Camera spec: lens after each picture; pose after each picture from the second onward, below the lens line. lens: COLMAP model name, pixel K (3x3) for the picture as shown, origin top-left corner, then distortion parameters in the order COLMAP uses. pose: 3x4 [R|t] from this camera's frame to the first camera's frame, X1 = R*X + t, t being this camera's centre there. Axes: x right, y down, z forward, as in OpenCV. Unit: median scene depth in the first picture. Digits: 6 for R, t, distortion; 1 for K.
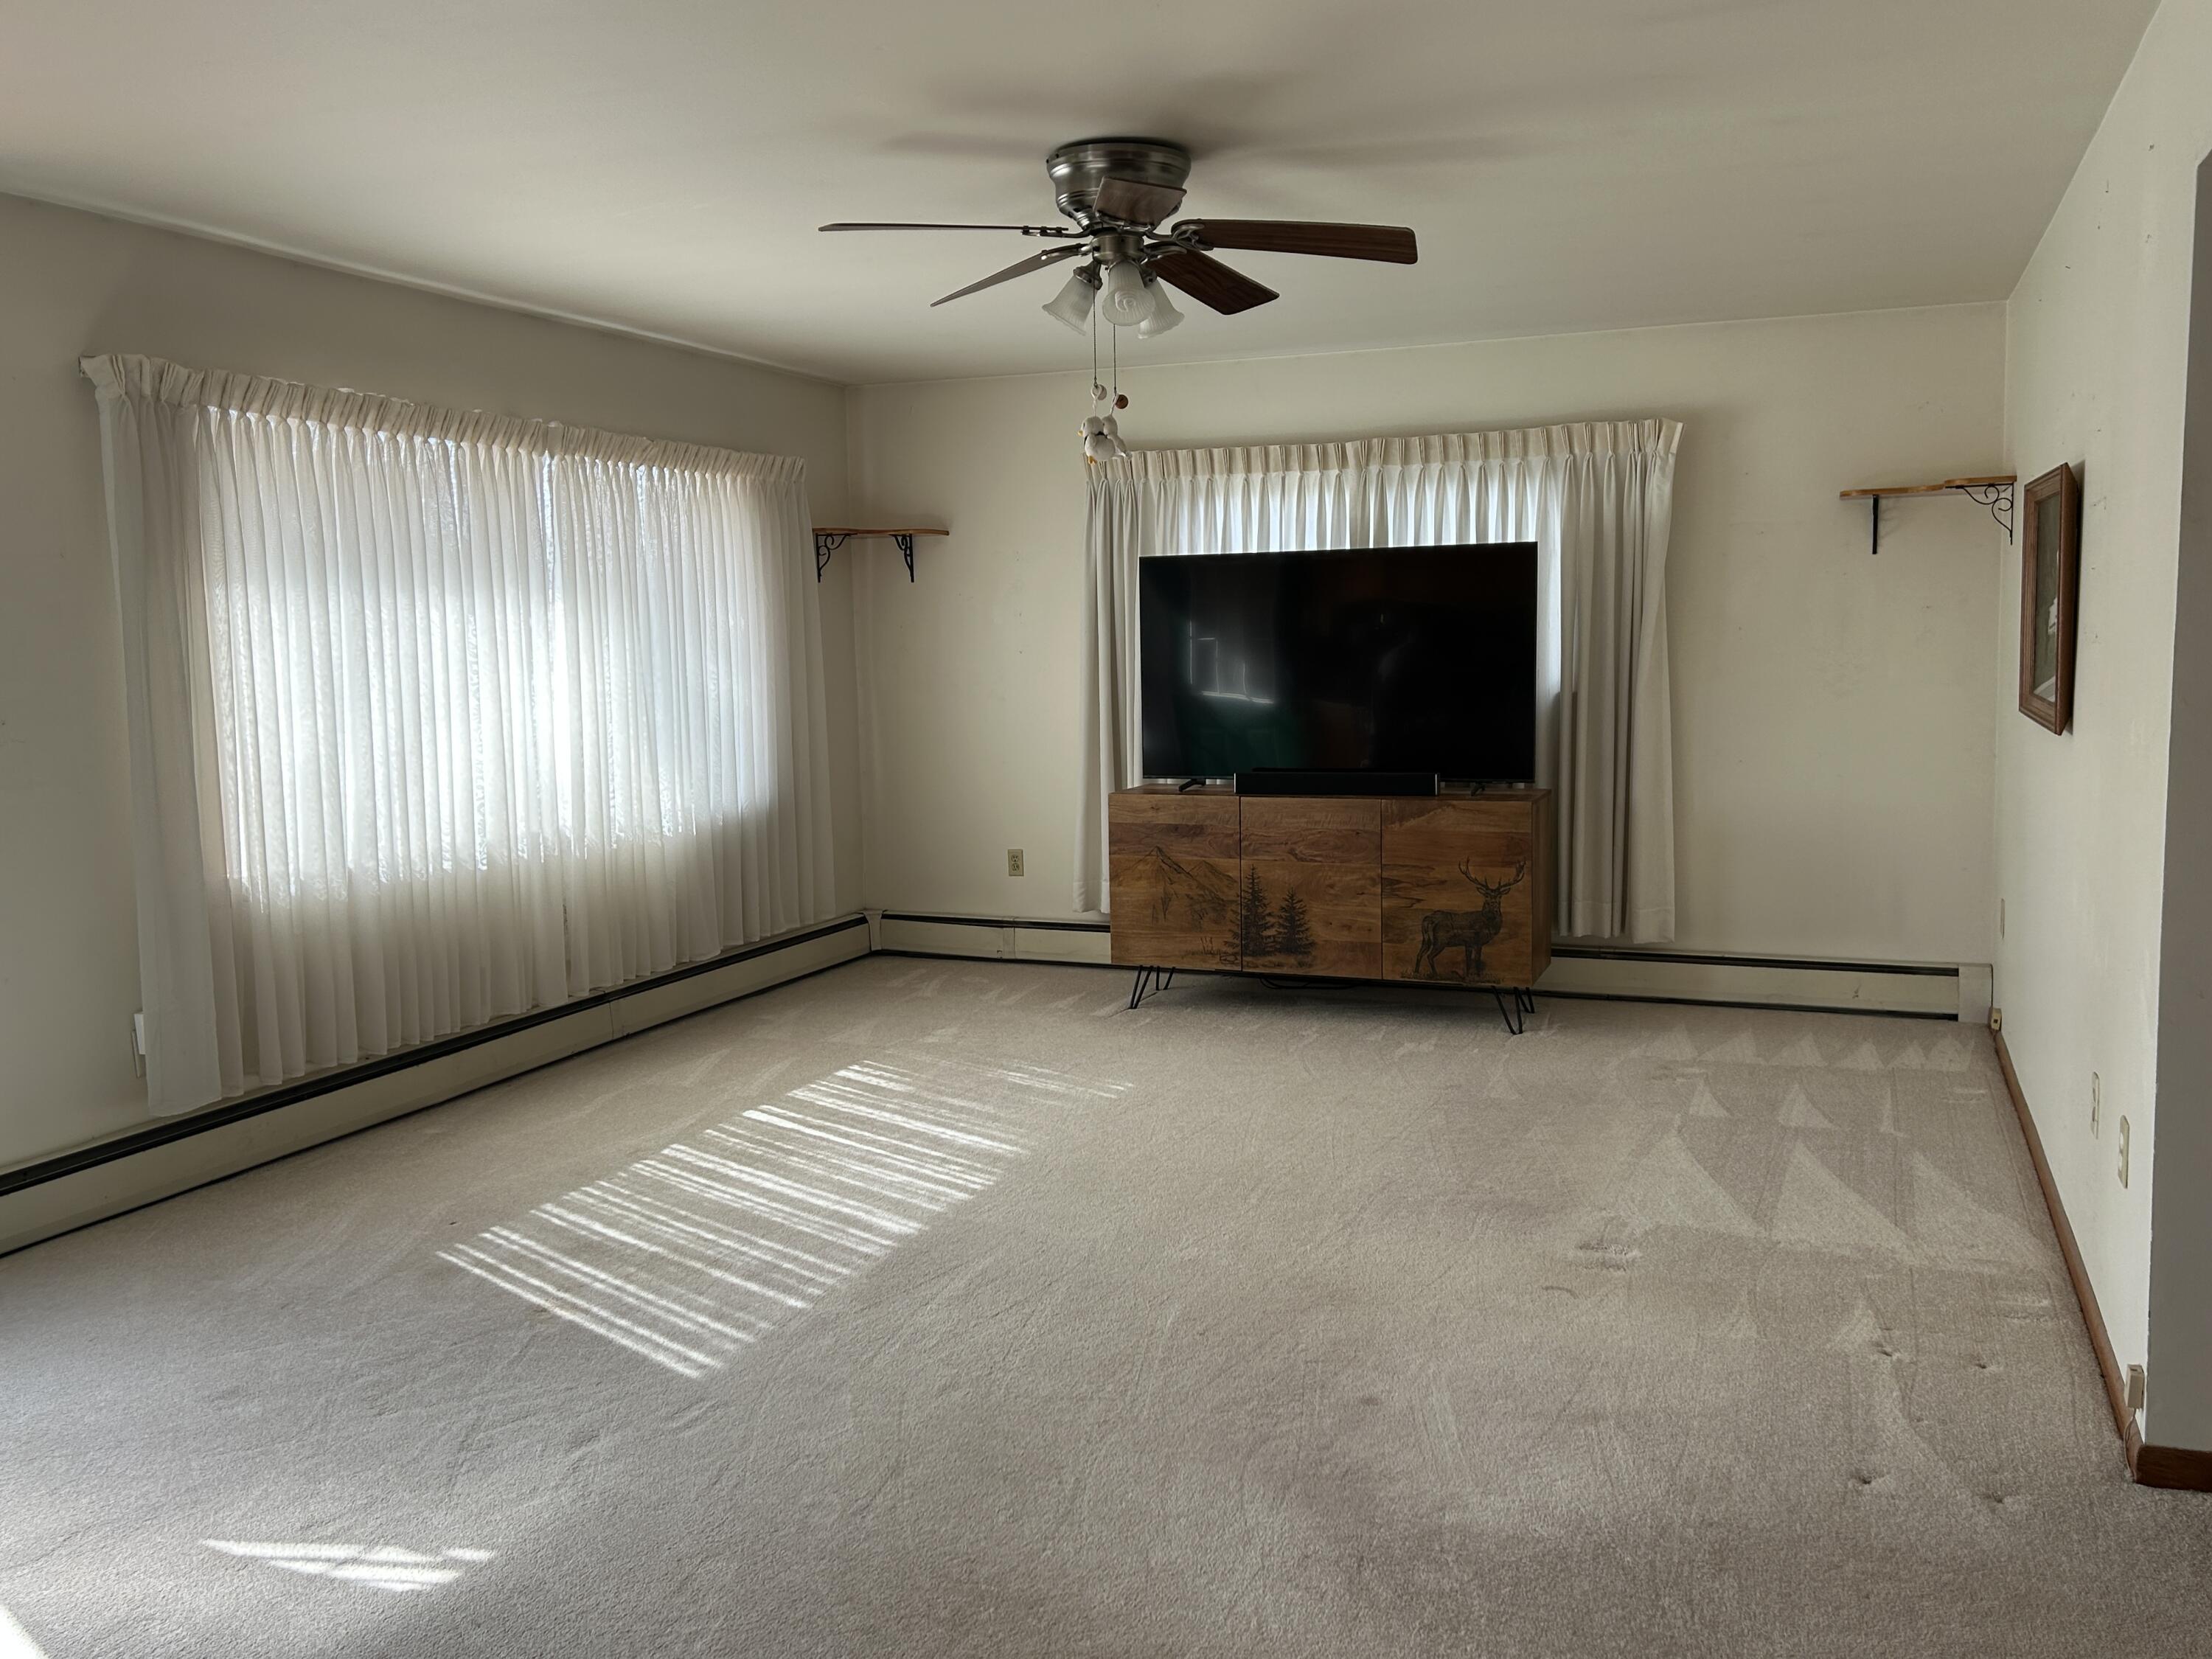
lens RADIAL K [[1886.5, 0, 1112.7], [0, 1886.5, 816.8], [0, 0, 1]] dist [0.107874, -0.113398]
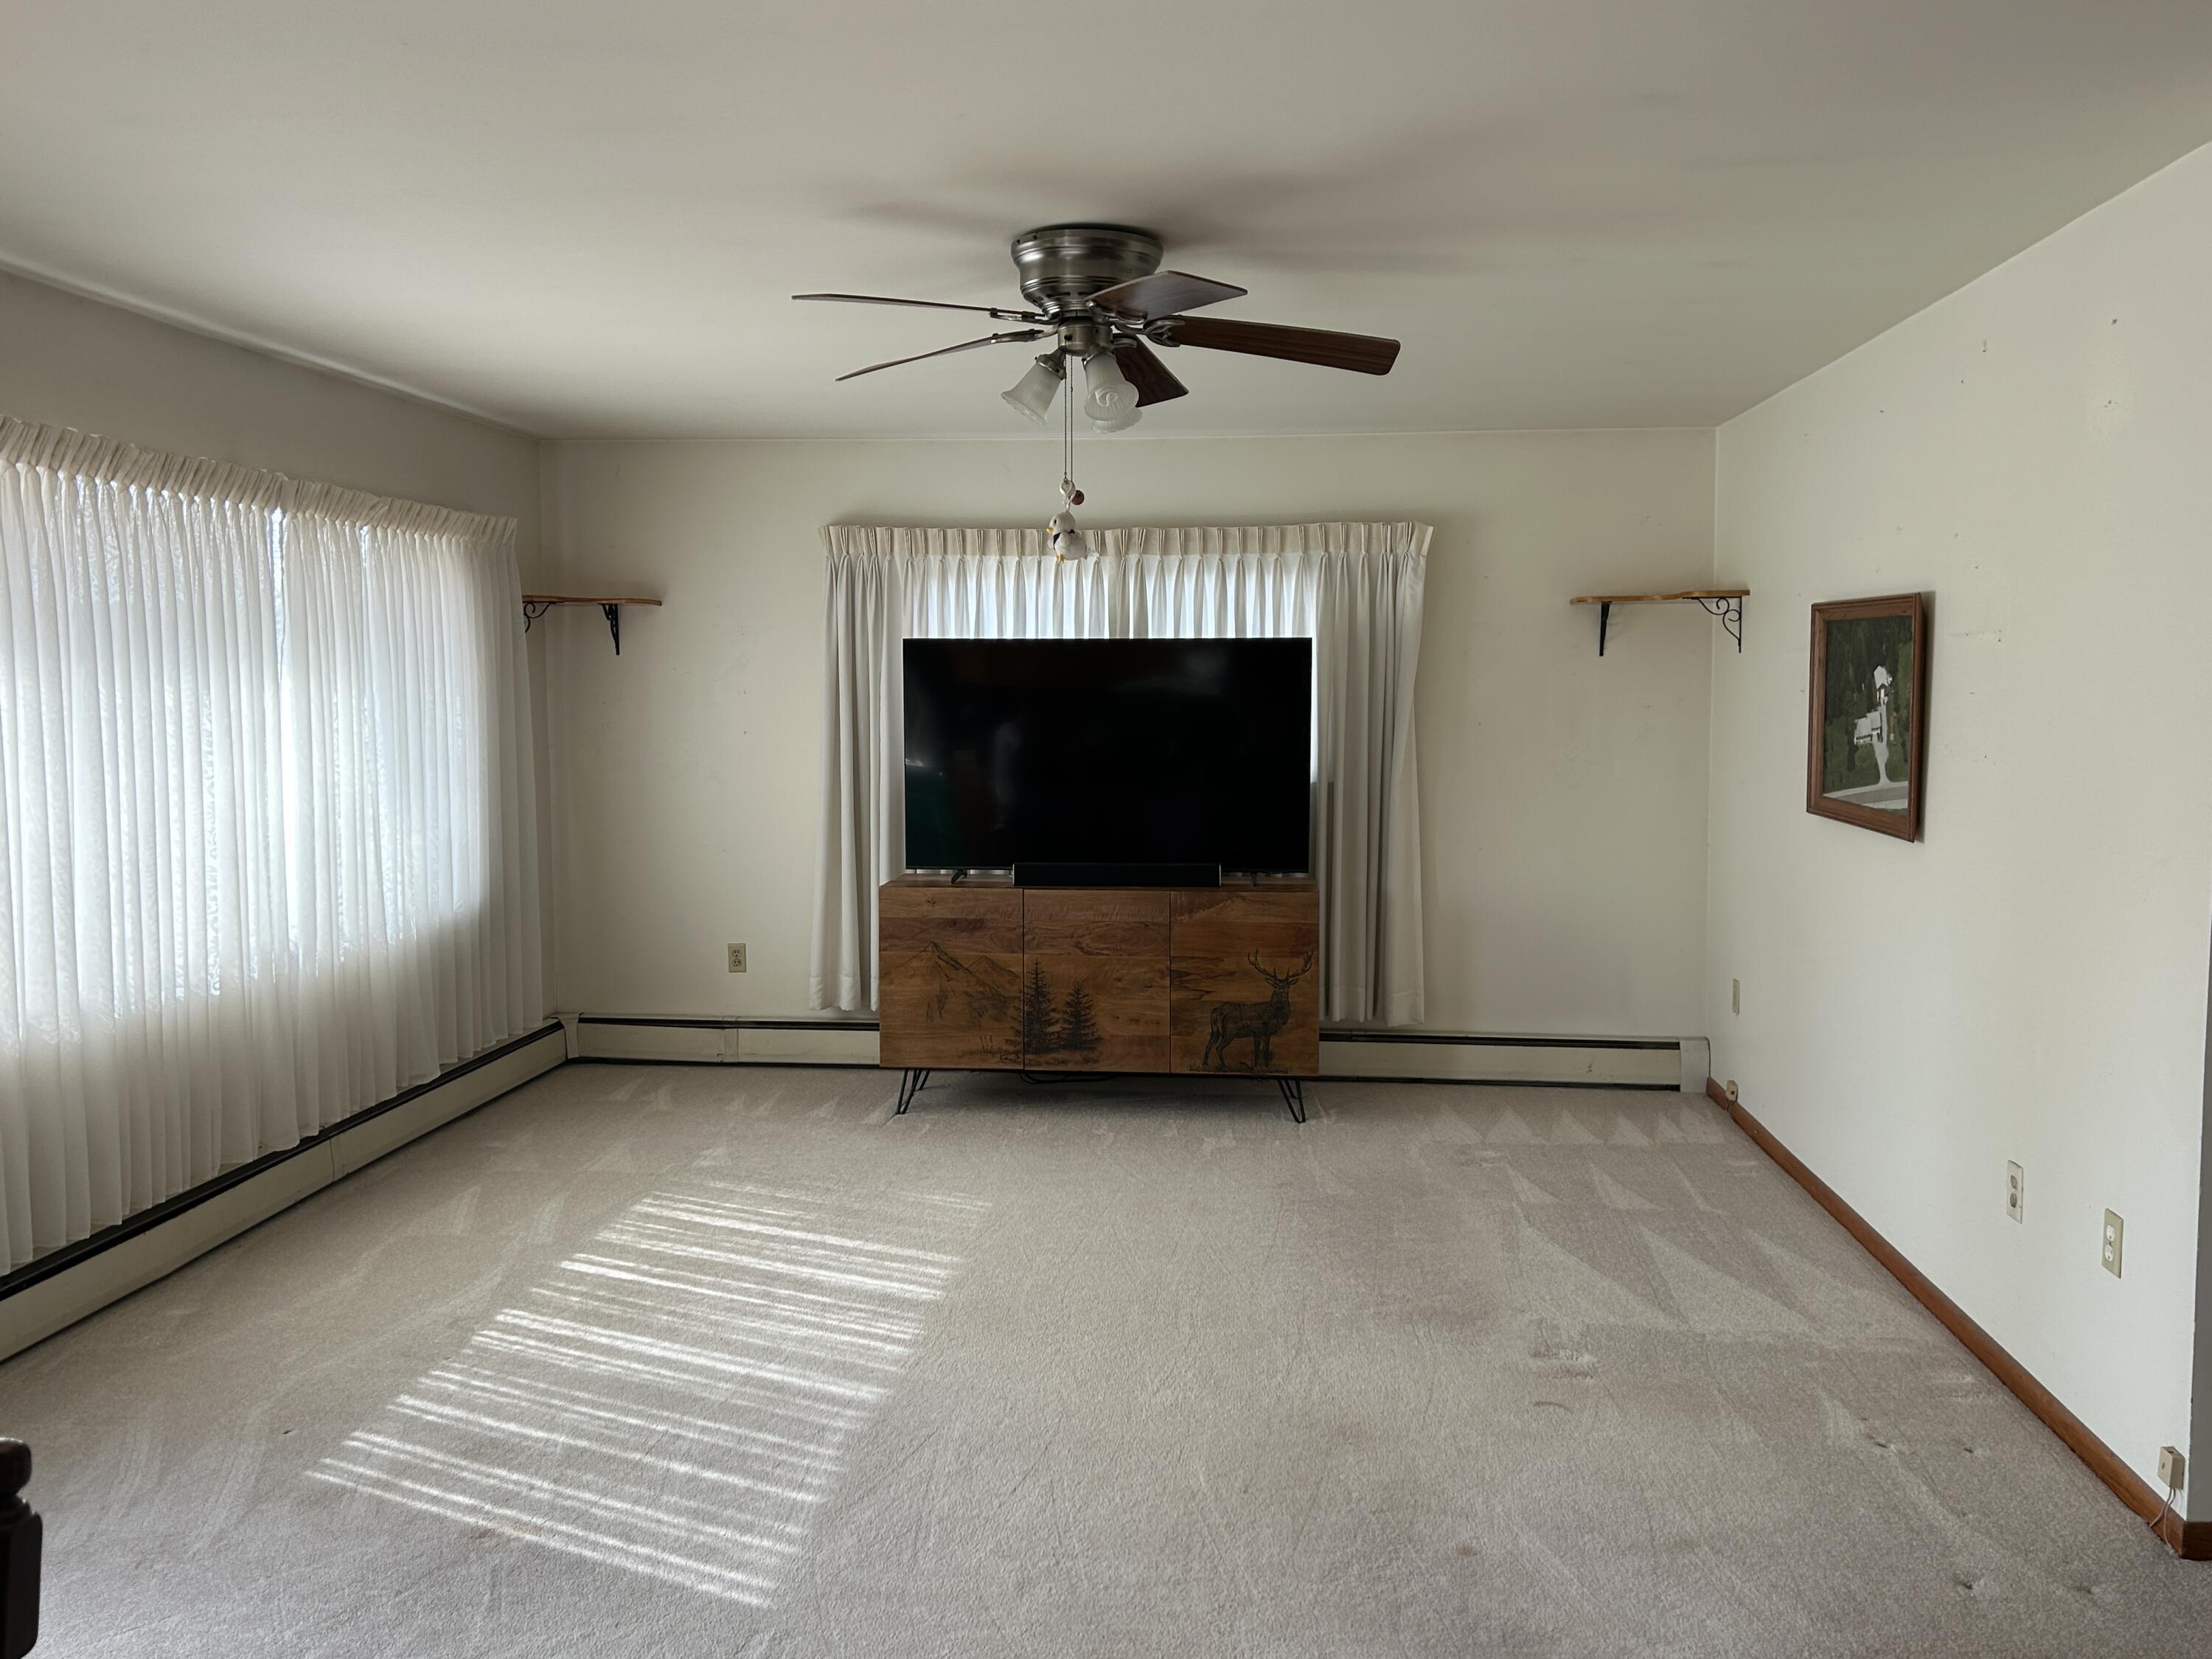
lens RADIAL K [[1886.5, 0, 1096.5], [0, 1886.5, 822.4], [0, 0, 1]] dist [0.107874, -0.113398]
pose [[0.962340, -0.003406, 0.271826, -0.174097], [0.010714, 0.999620, -0.025405, -0.021953], [-0.271637, 0.027360, 0.962011, 0.061926]]
